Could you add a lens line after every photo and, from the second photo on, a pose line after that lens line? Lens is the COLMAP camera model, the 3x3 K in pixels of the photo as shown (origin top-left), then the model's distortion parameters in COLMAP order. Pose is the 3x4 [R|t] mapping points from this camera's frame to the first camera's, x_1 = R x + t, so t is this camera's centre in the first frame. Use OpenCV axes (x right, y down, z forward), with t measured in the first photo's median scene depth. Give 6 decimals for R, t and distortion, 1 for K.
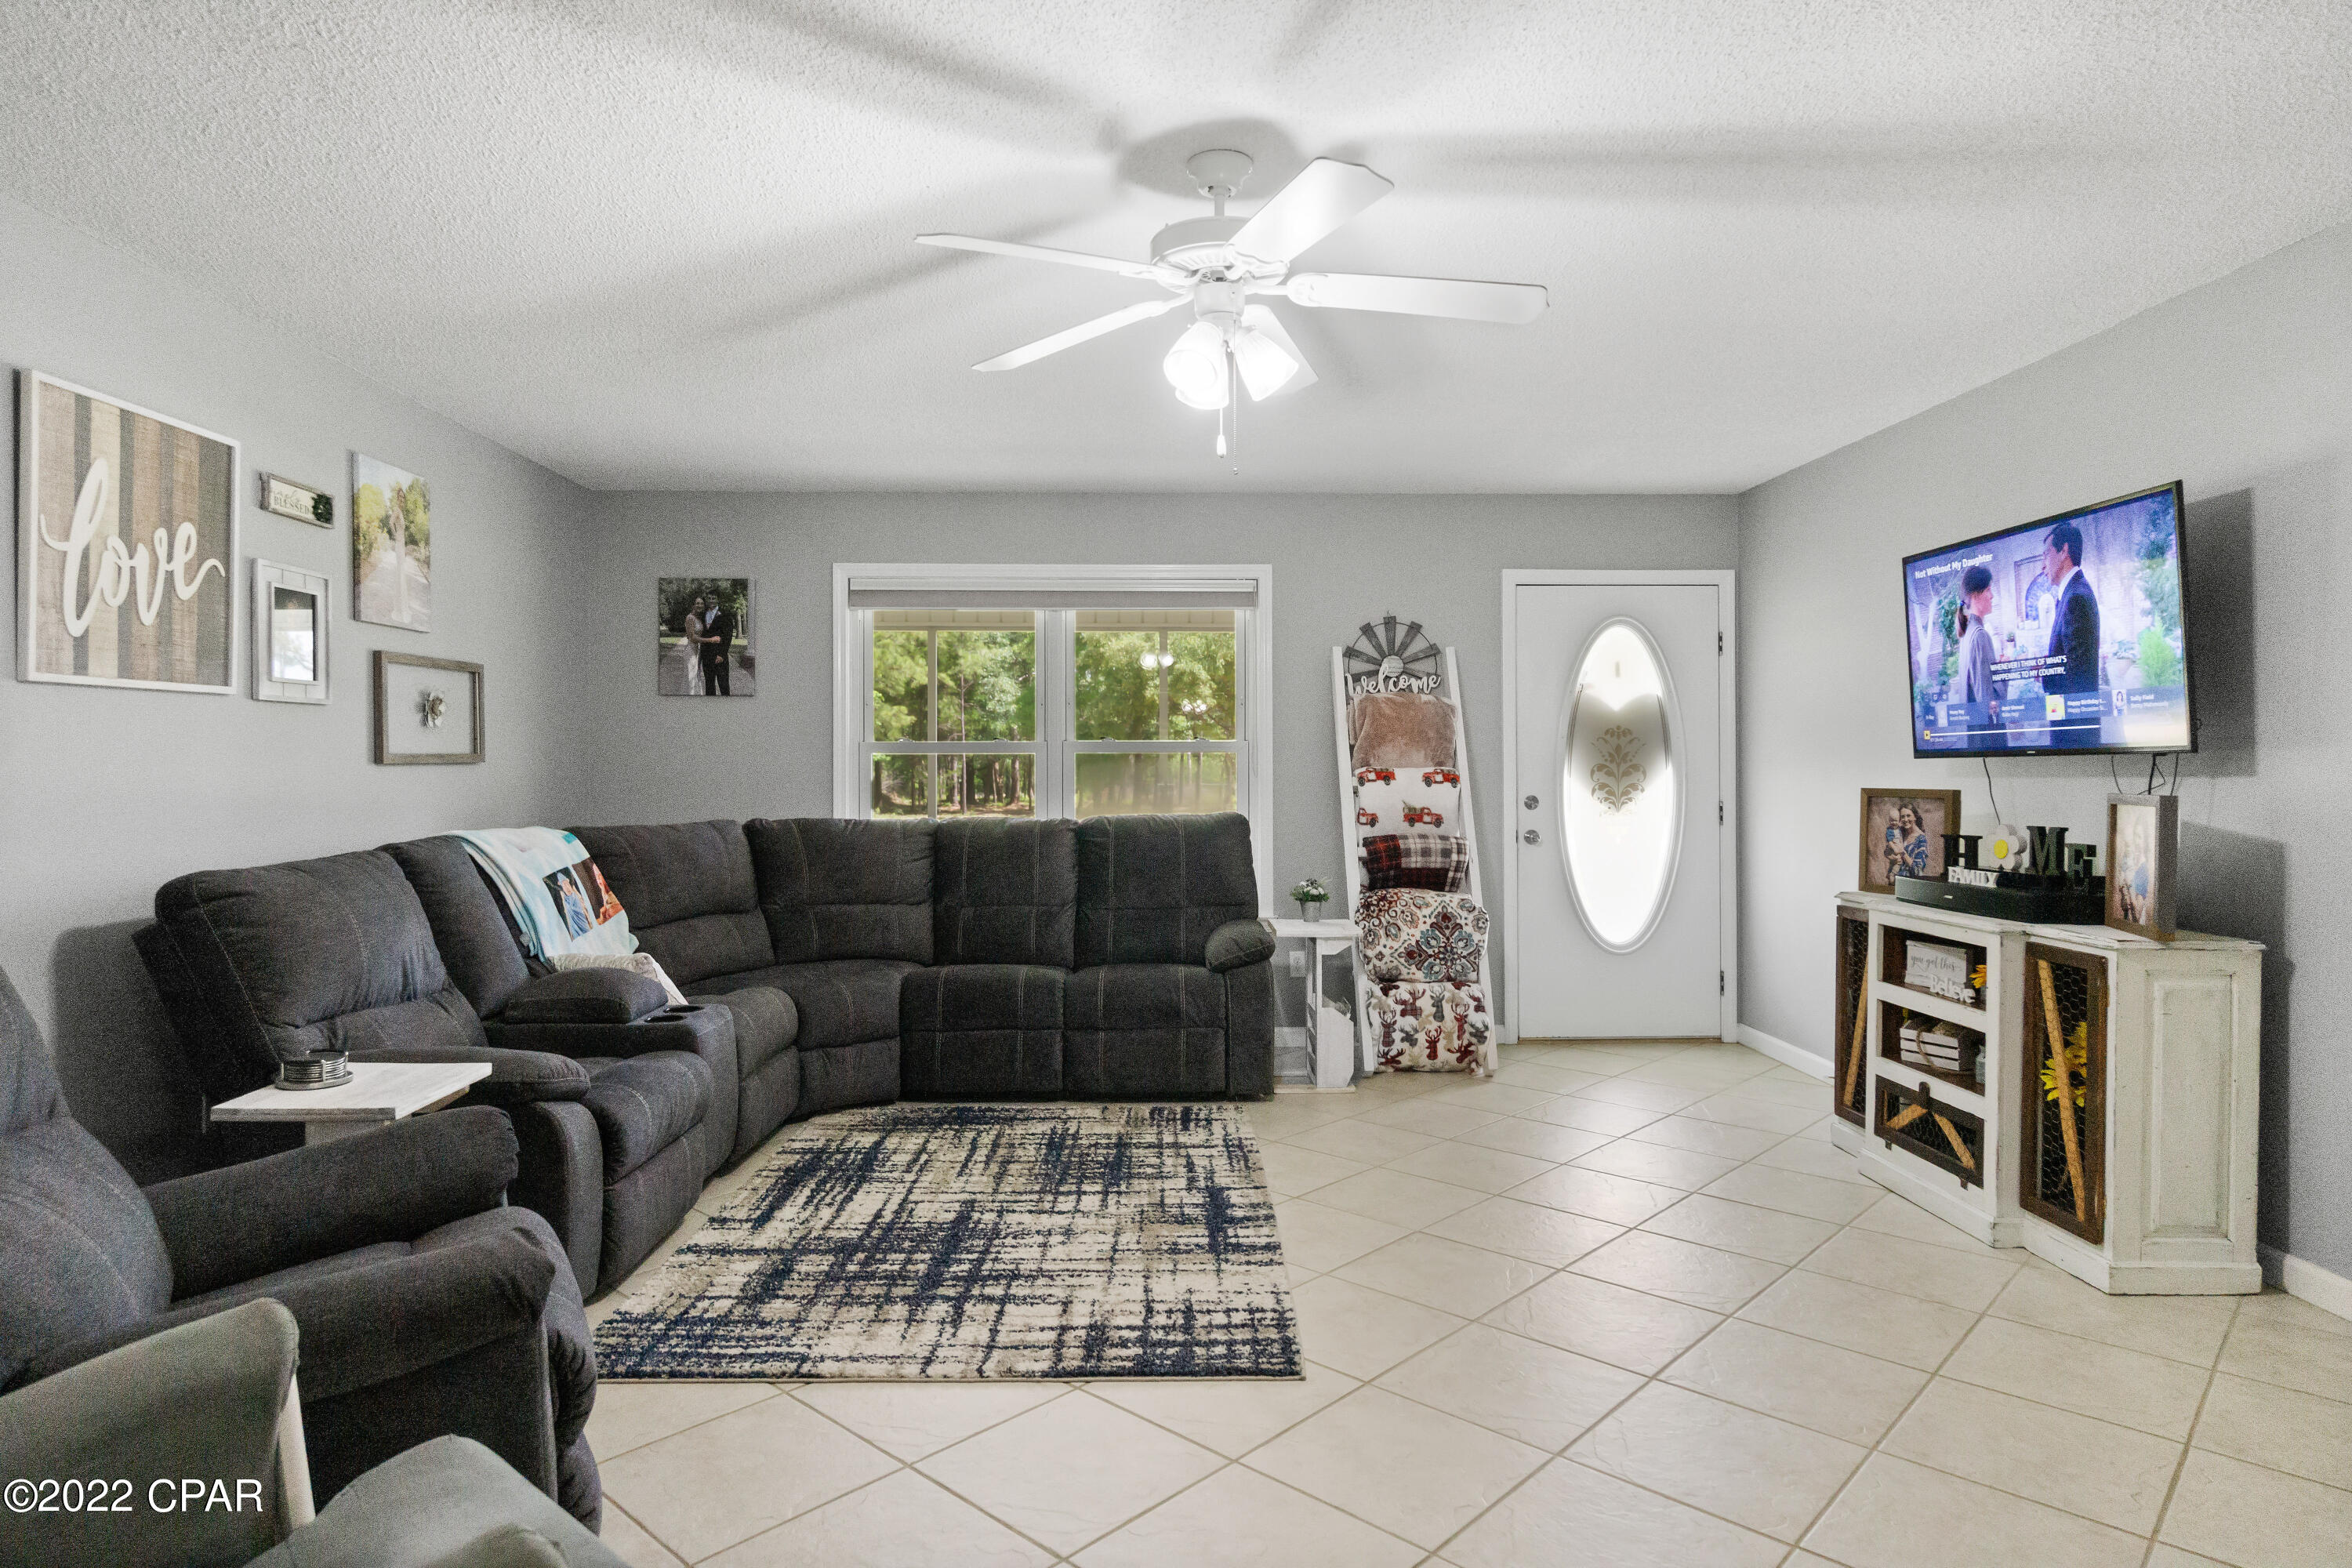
lens RADIAL K [[1323.5, 0, 1169.3], [0, 1323.5, 778.6], [0, 0, 1]] dist [-0.001563, -0.001984]
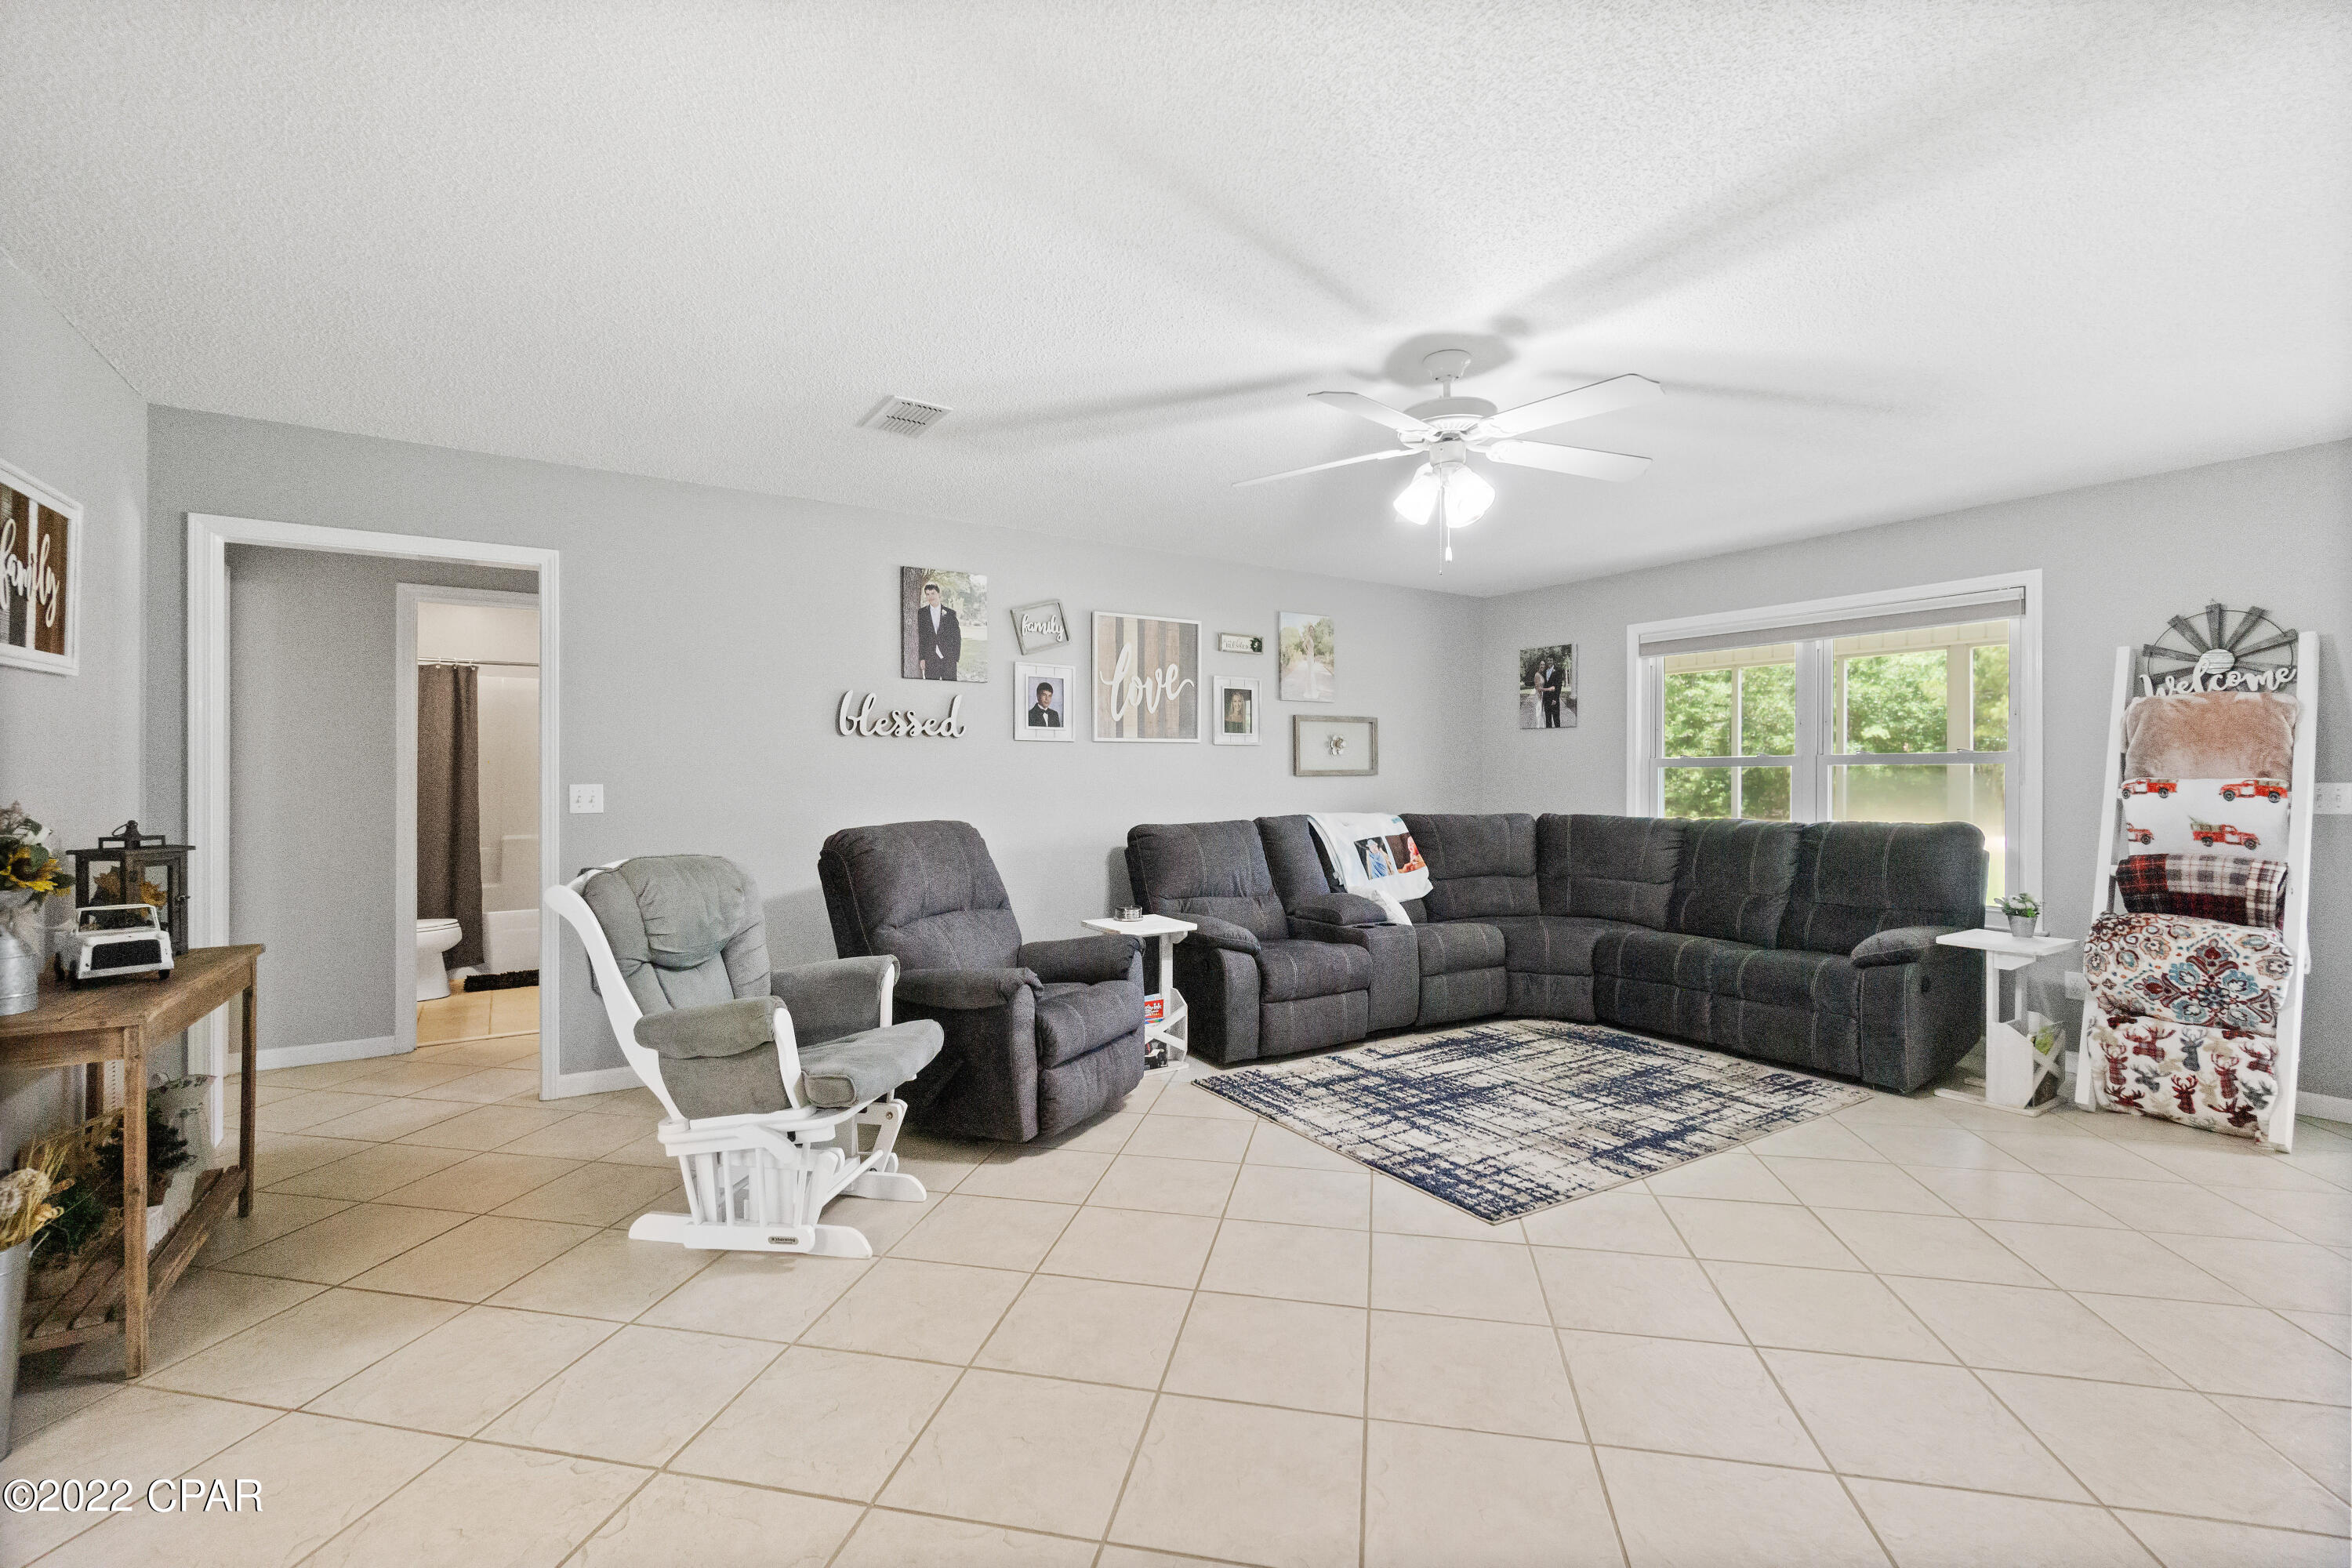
lens RADIAL K [[981.7, 0, 1163.8], [0, 981.7, 785.4], [0, 0, 1]] dist [-0.001053, -0.000459]
pose [[0.535900, 0.007347, -0.844249, 0.411133], [-0.007817, 0.999962, 0.003740, -0.000950], [0.844245, 0.004595, 0.535938, 0.088121]]
